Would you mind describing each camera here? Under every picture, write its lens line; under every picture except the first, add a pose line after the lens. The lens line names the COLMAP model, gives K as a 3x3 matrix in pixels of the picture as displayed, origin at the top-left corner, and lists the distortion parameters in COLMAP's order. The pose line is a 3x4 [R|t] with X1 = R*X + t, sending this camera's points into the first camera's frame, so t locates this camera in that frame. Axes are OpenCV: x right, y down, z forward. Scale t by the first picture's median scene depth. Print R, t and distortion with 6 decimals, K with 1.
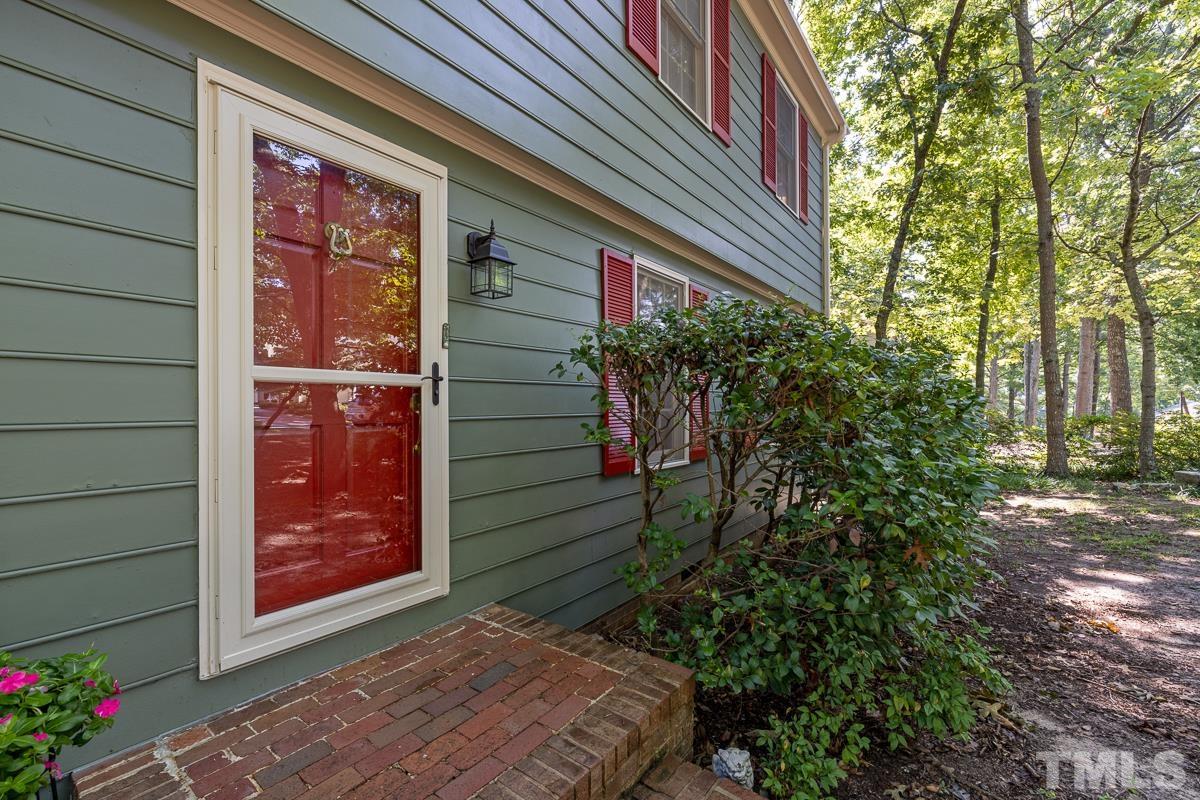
lens RADIAL K [[505.8, 0, 594.5], [0, 505.8, 407.0], [0, 0, 1]] dist [0.000629, 0.000296]
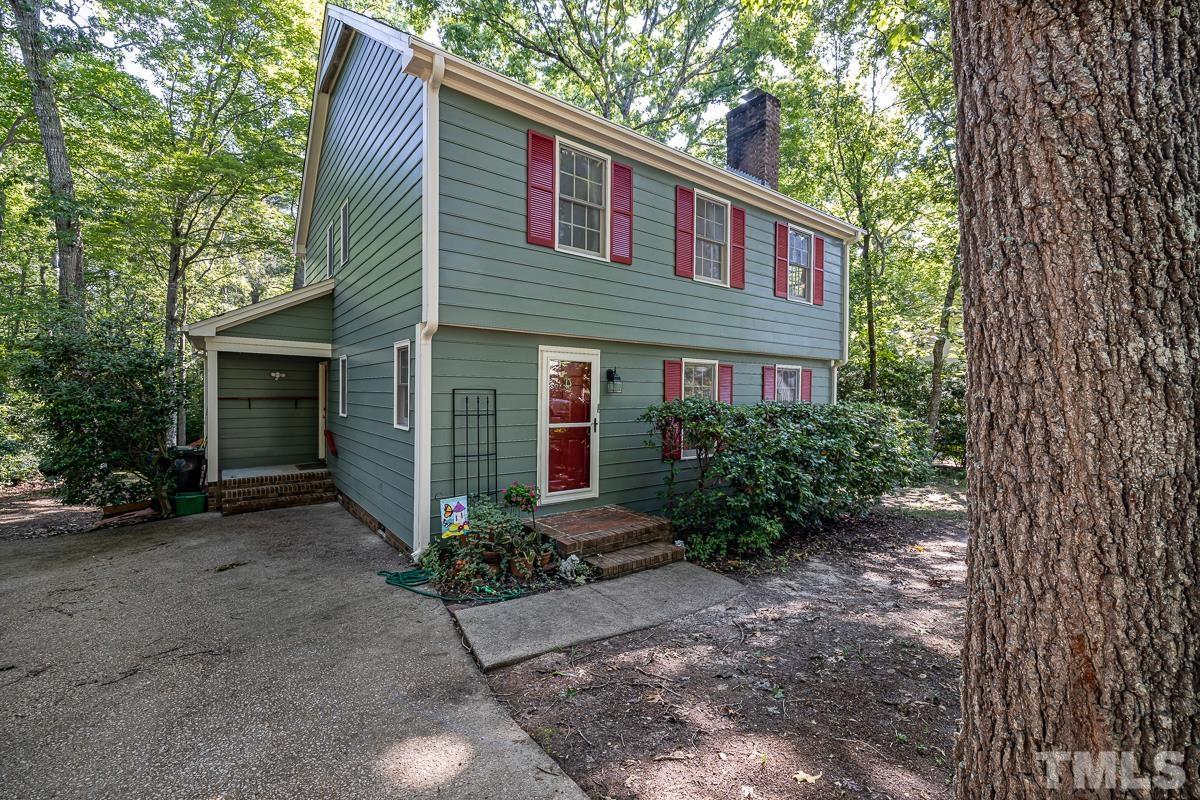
lens RADIAL K [[505.8, 0, 604.8], [0, 505.8, 396.9], [0, 0, 1]] dist [0.000629, 0.000296]
pose [[0.967646, 0.017292, -0.251717, 0.476544], [-0.014990, 0.999826, 0.011063, -0.242882], [0.251864, -0.006932, 0.967738, -1.827323]]
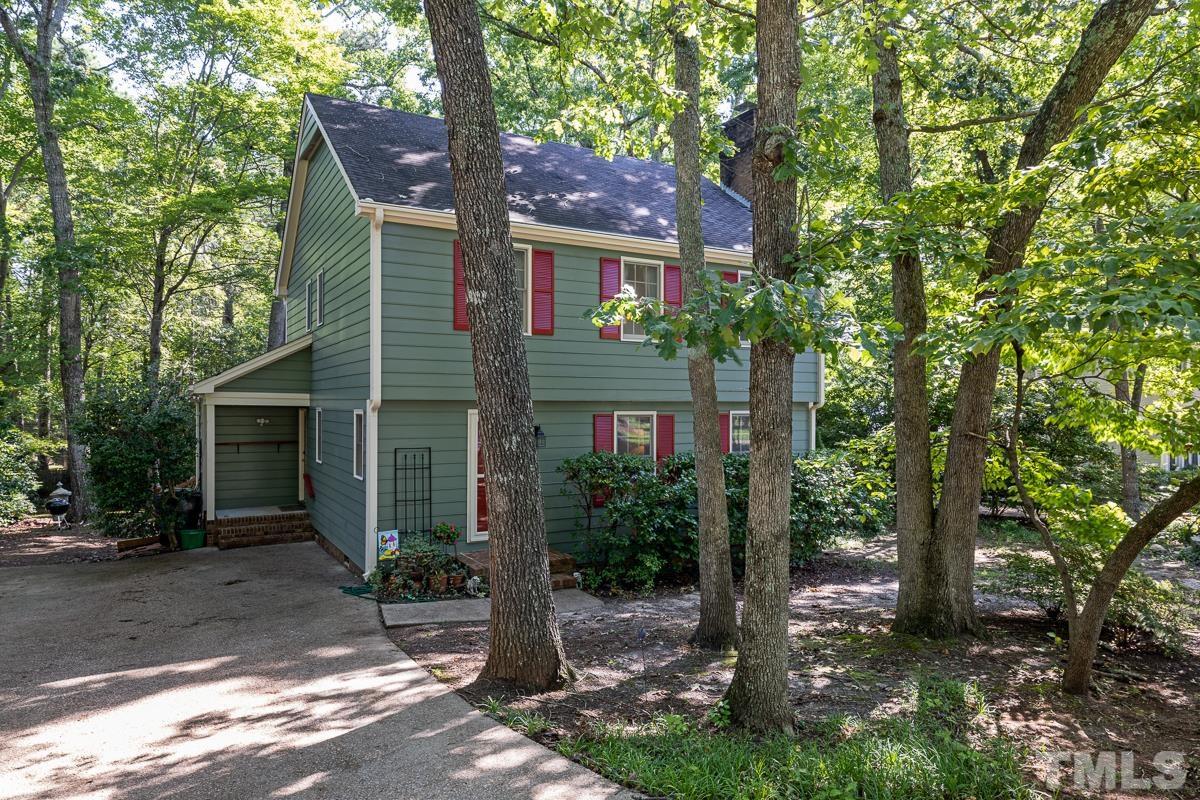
lens RADIAL K [[742.1, 0, 600.2], [0, 742.1, 402.2], [0, 0, 1]] dist [-0.005040, -0.000280]
pose [[0.926060, 0.007581, -0.377301, 2.051124], [-0.008404, 0.999965, -0.000535, -0.535178], [0.377283, 0.003666, 0.926091, -3.416689]]
